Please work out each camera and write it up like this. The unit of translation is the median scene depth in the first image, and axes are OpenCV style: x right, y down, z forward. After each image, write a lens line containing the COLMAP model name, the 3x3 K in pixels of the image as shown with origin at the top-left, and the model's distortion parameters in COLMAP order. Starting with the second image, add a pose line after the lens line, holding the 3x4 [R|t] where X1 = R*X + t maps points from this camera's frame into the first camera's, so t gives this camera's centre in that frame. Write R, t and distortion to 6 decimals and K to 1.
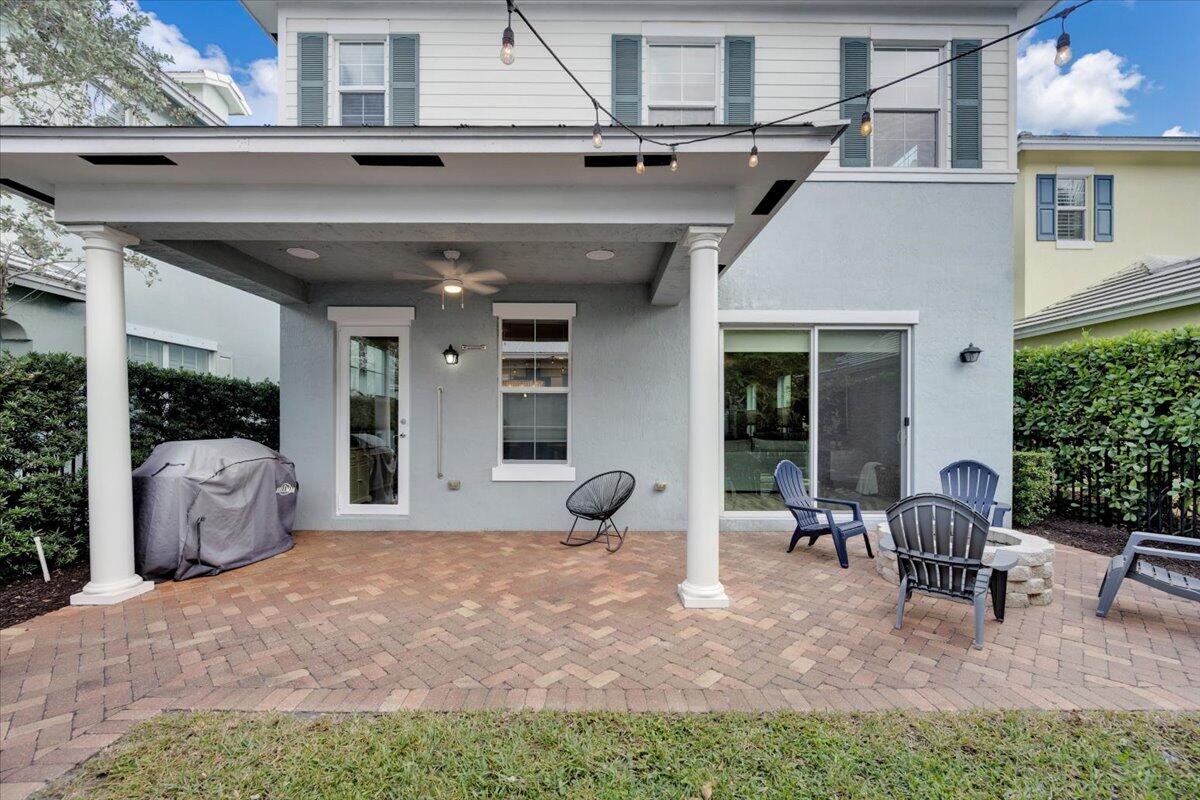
lens RADIAL K [[484.4, 0, 601.2], [0, 484.4, 433.2], [0, 0, 1]] dist [-0.007099, -0.000206]
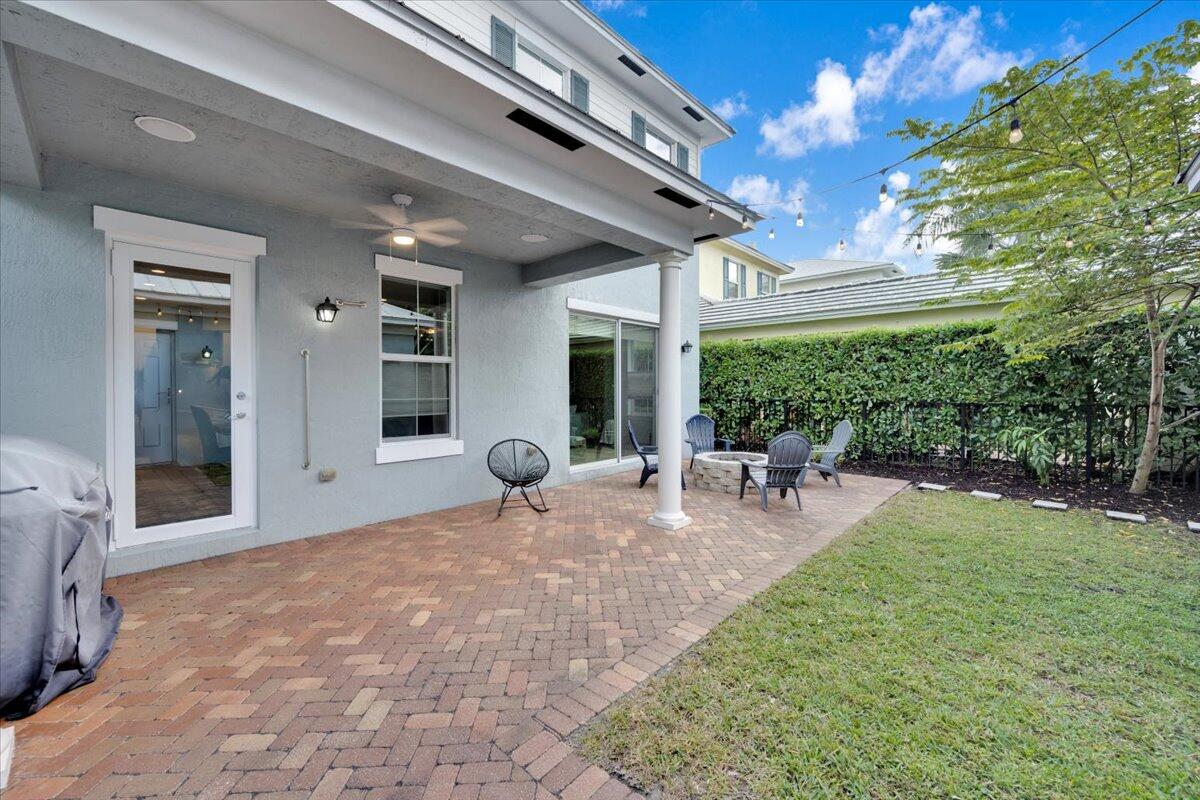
lens RADIAL K [[481.9, 0, 599.0], [0, 481.9, 398.0], [0, 0, 1]] dist [-0.003811, -0.000168]
pose [[0.678447, -0.019187, 0.734399, -0.833535], [0.020734, 0.999761, 0.006965, -0.021490], [-0.734357, 0.010502, 0.678682, 0.204349]]
